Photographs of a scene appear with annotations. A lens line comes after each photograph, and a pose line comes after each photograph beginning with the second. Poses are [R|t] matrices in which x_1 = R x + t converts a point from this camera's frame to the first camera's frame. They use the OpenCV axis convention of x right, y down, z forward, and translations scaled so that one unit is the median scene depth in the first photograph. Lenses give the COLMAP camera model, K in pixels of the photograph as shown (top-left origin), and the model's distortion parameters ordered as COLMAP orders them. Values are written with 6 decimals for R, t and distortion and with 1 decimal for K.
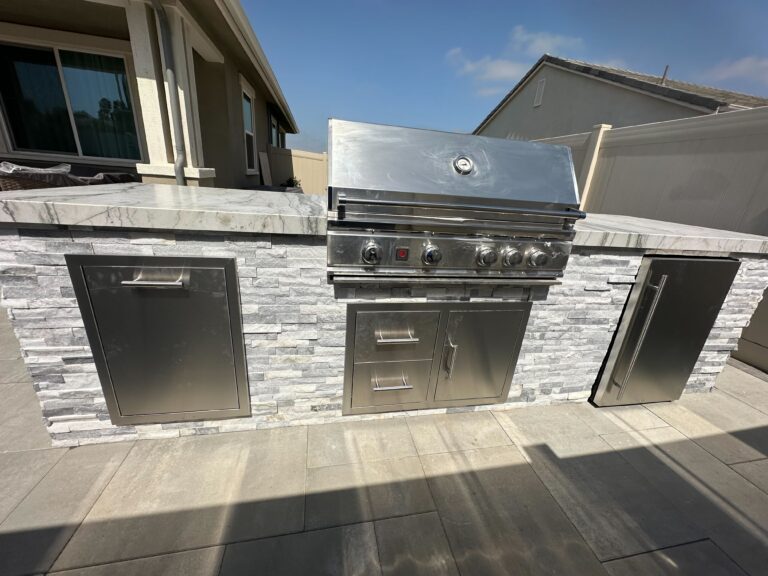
lens RADIAL K [[304.5, 0, 385.1], [0, 304.5, 277.6], [0, 0, 1]] dist [-0.008894, -0.000142]
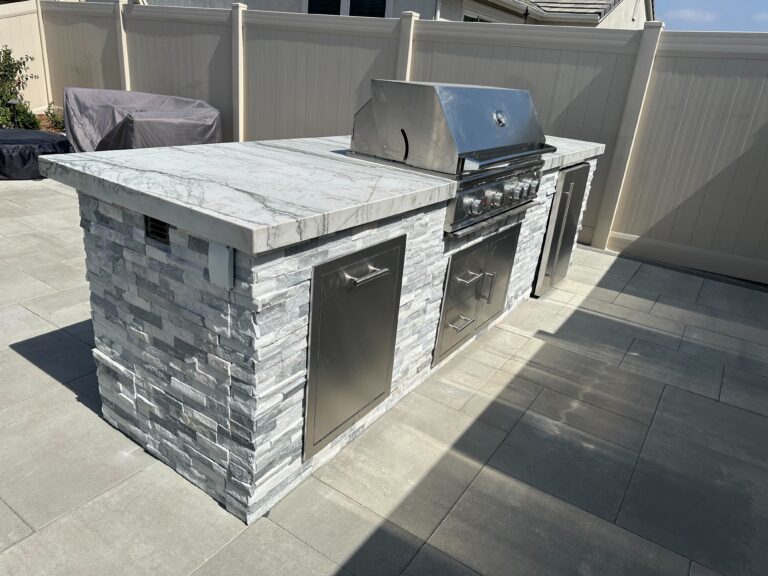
lens RADIAL K [[552.8, 0, 384.0], [0, 552.8, 288.0], [0, 0, 1]] dist [0.077046, -0.000754]
pose [[0.702566, -0.280385, 0.654054, -1.626358], [0.199802, 0.959857, 0.196857, -0.243133], [-0.682994, -0.007624, 0.730384, -0.296765]]
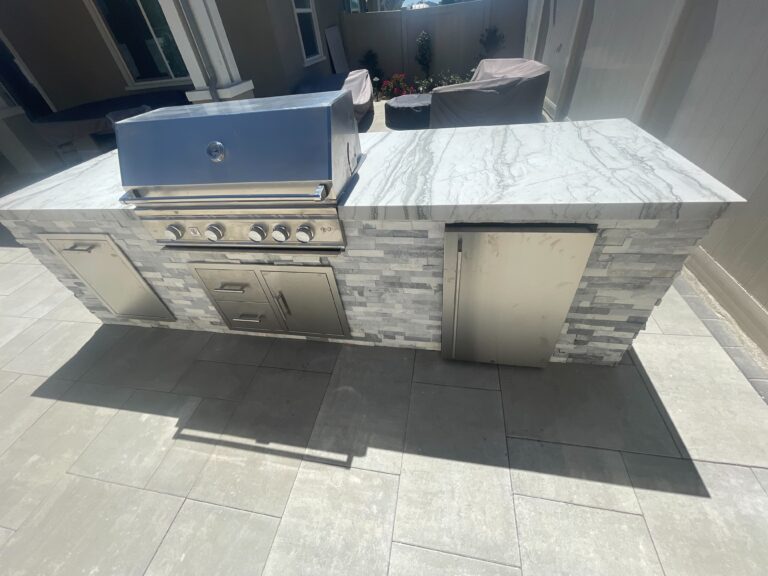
lens RADIAL K [[309.1, 0, 382.2], [0, 309.1, 284.4], [0, 0, 1]] dist [-0.002208, 0.000332]
pose [[0.912724, 0.103786, -0.395176, 1.252740], [0.056523, 0.925825, 0.373702, -0.301728], [0.404649, -0.363423, 0.839156, 0.150566]]
